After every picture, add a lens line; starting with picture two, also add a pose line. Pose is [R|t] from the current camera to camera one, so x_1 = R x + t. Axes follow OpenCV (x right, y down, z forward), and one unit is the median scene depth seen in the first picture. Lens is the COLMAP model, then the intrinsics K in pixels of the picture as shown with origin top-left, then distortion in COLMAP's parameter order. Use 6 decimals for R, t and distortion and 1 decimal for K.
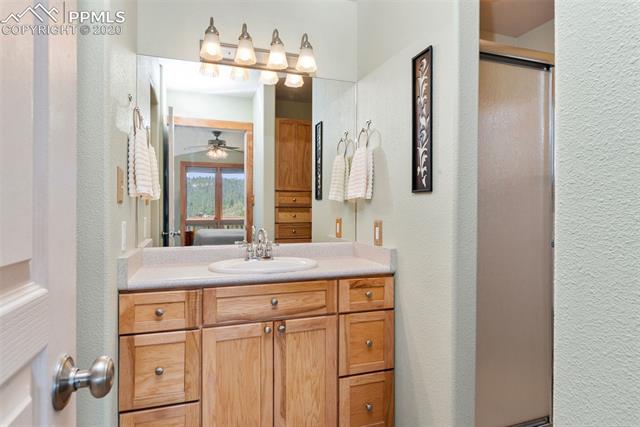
lens RADIAL K [[355.5, 0, 320.2], [0, 355.5, 210.9], [0, 0, 1]] dist [-0.004336, 0.000127]
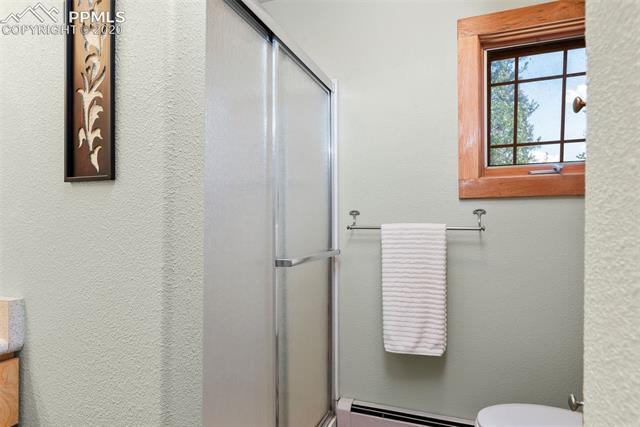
lens RADIAL K [[355.5, 0, 323.2], [0, 355.5, 214.0], [0, 0, 1]] dist [-0.004336, 0.000127]
pose [[0.635141, 0.007475, 0.772360, 0.110438], [0.001208, 0.999942, -0.010671, -0.002563], [-0.772395, 0.007711, 0.635095, 0.428810]]
